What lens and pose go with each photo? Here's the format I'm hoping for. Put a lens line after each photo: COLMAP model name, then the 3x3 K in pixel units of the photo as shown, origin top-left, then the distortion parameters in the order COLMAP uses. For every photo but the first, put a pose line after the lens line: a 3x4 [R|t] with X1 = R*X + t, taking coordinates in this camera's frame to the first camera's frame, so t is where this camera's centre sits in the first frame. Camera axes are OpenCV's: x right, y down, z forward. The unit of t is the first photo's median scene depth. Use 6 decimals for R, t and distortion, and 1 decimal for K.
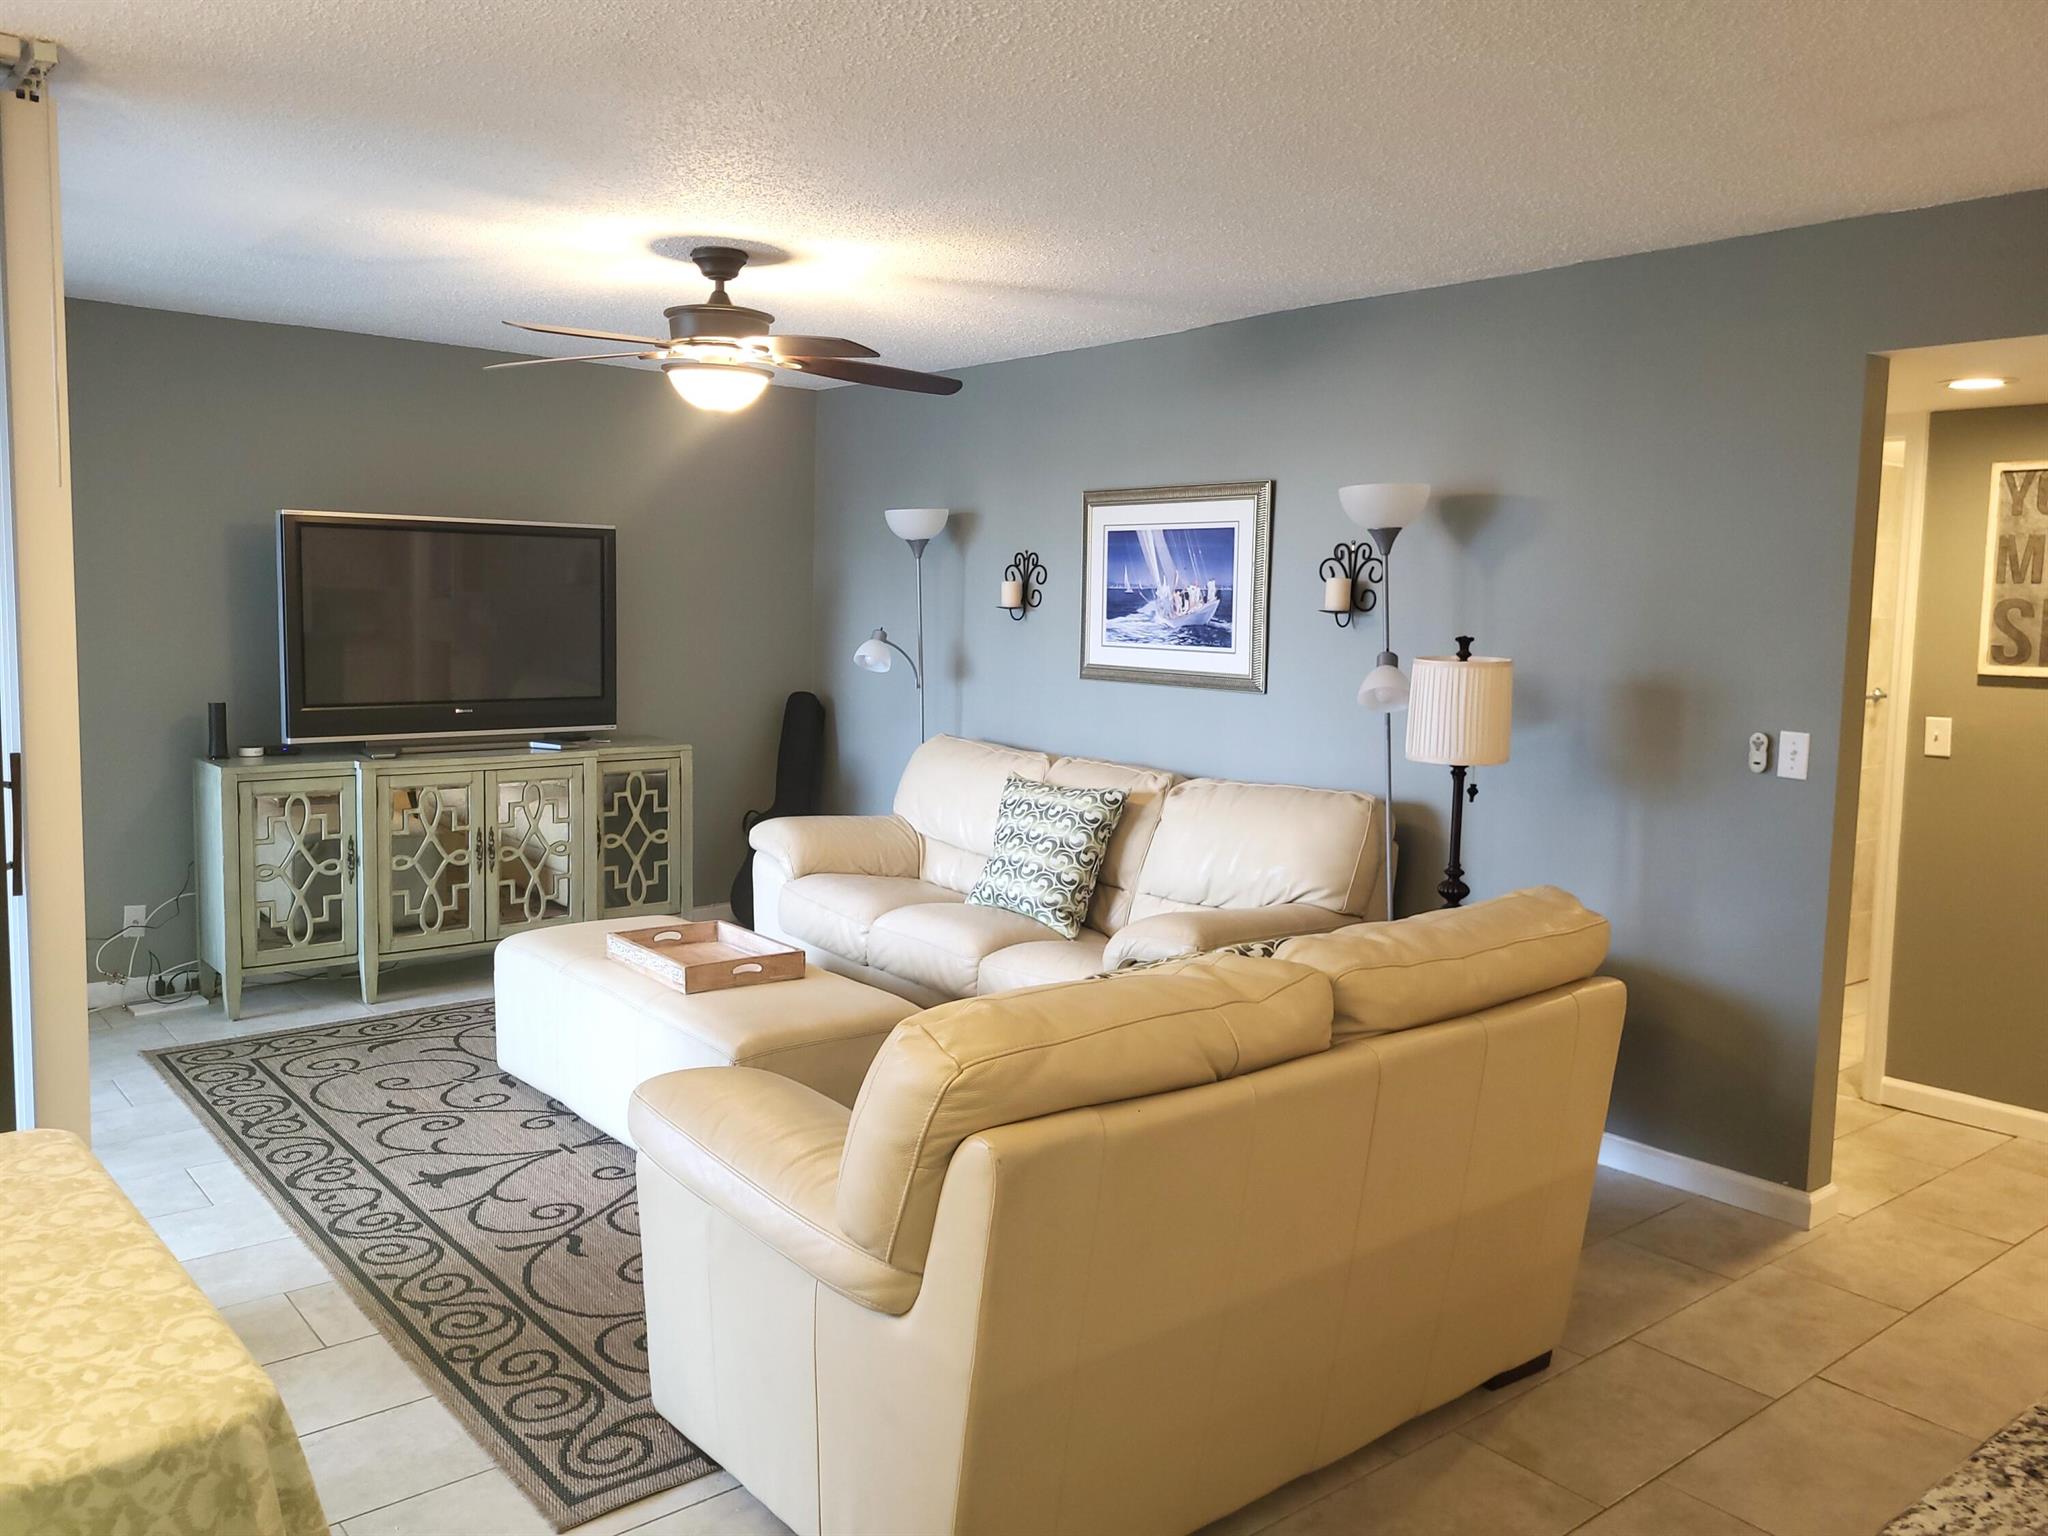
lens RADIAL K [[1576.6, 0, 1026.1], [0, 1576.6, 766.7], [0, 0, 1]] dist [0.015074, -0.008452]
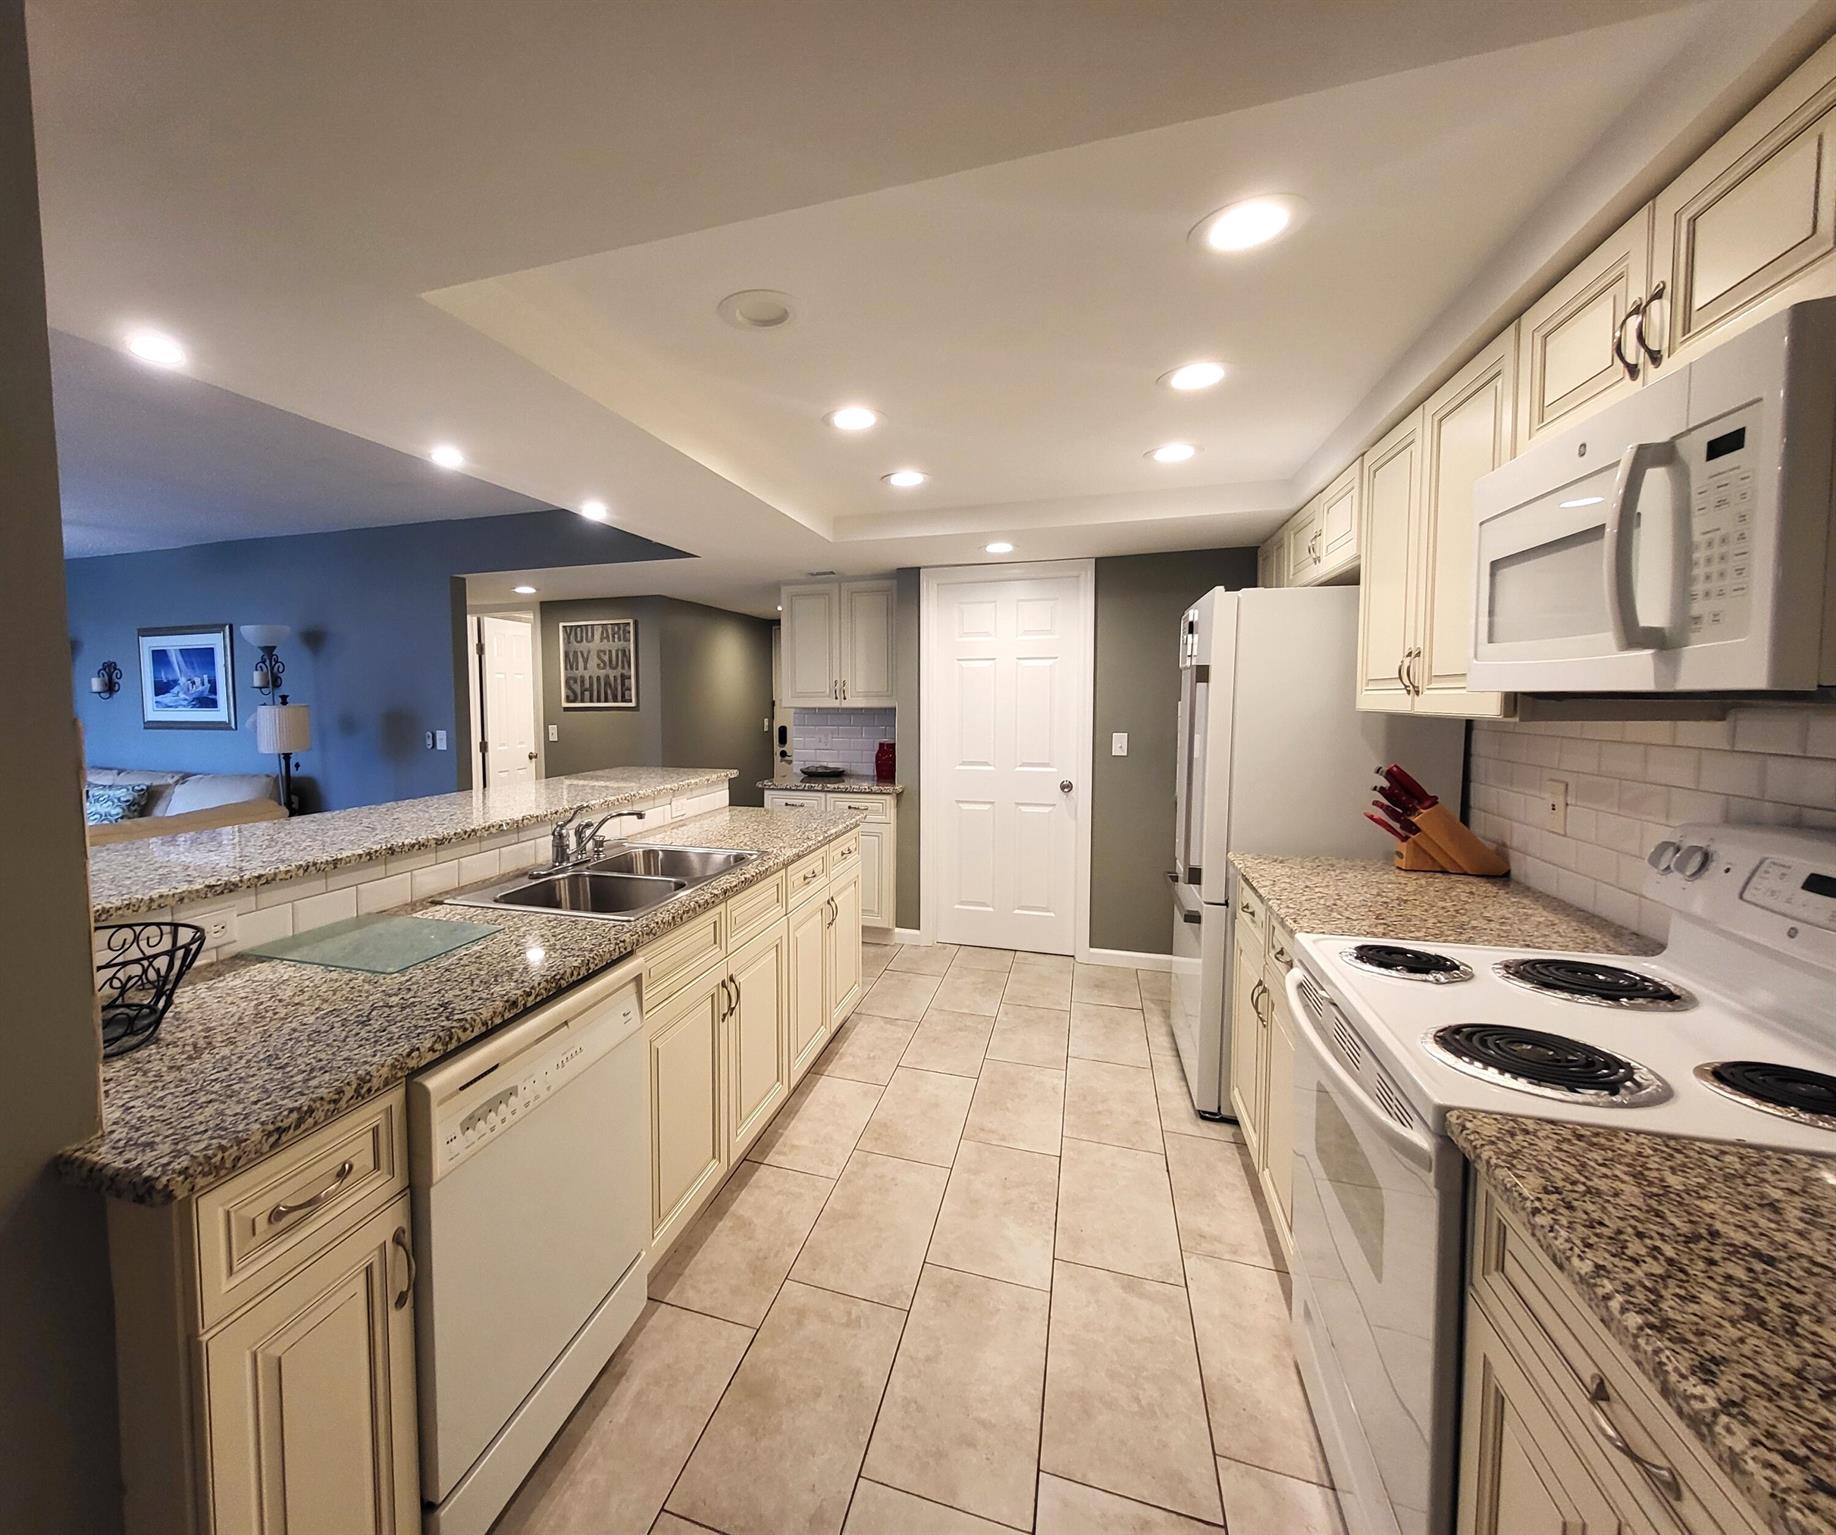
lens RADIAL K [[803.3, 0, 800.8], [0, 803.3, 738.5], [0, 0, 1]] dist [-0.000262, -0.000002]
pose [[0.861141, -0.051574, 0.505744, 0.251633], [0.078188, 0.996440, -0.031519, 0.052241], [-0.502318, 0.066685, 0.862108, -0.235678]]
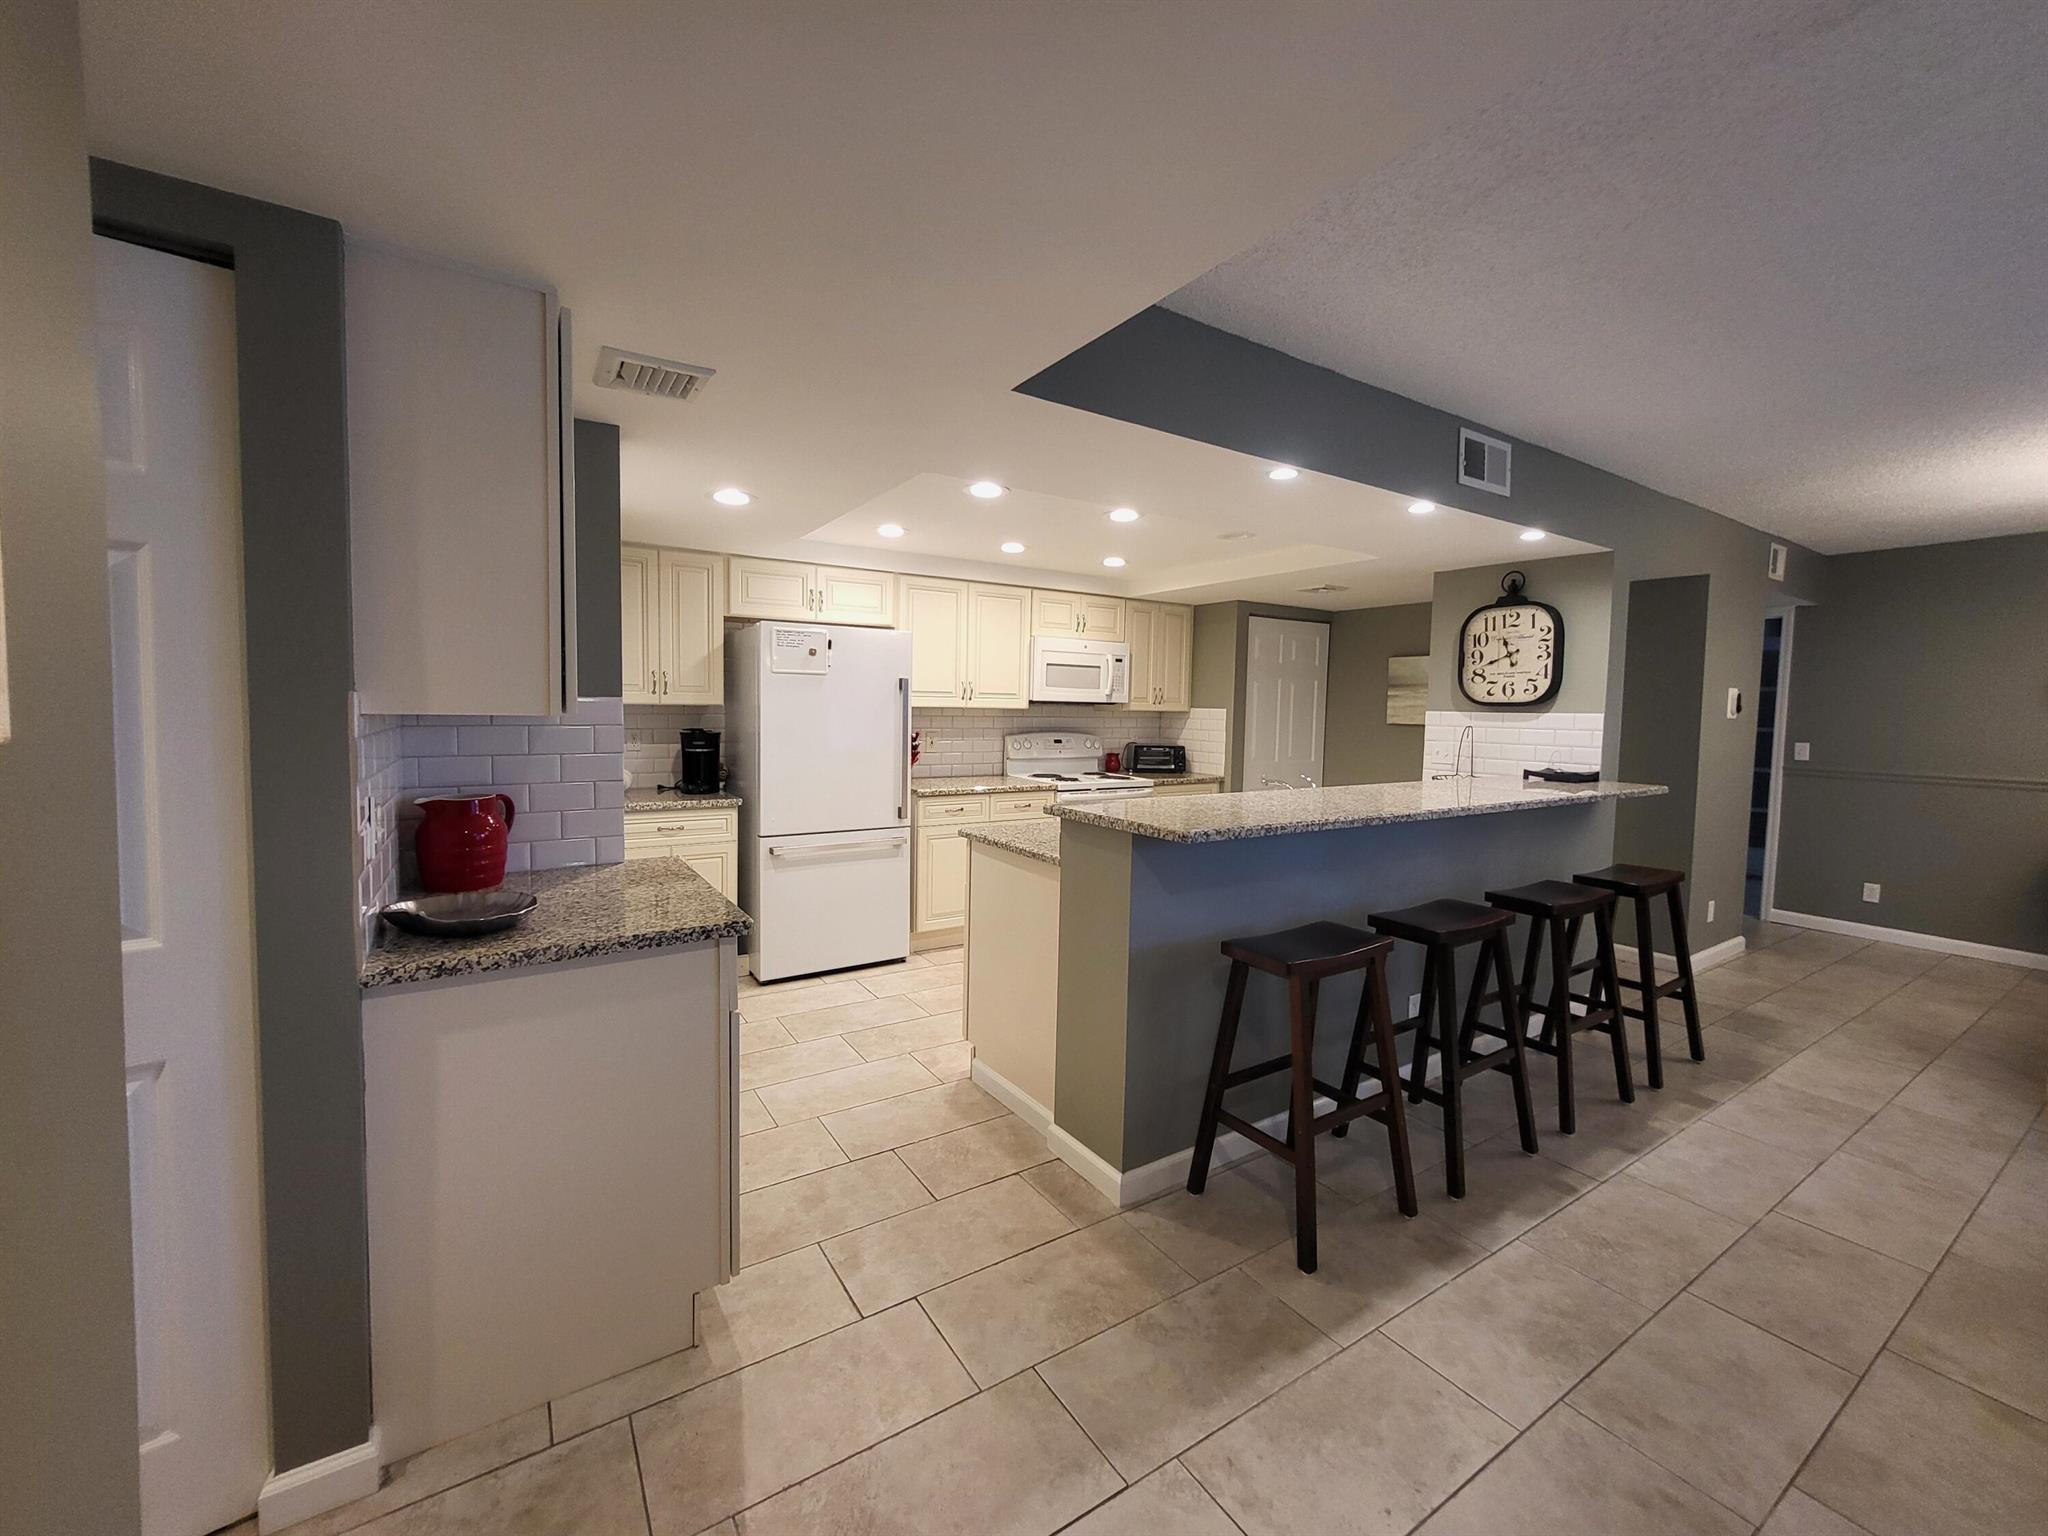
lens RADIAL K [[809.7, 0, 991.8], [0, 809.7, 749.4], [0, 0, 1]] dist [-0.002440, -0.000098]
pose [[-0.989900, -0.048296, 0.133286, 0.528726], [-0.026403, 0.986540, 0.161376, -0.053925], [-0.139286, 0.156227, -0.977851, 0.860378]]
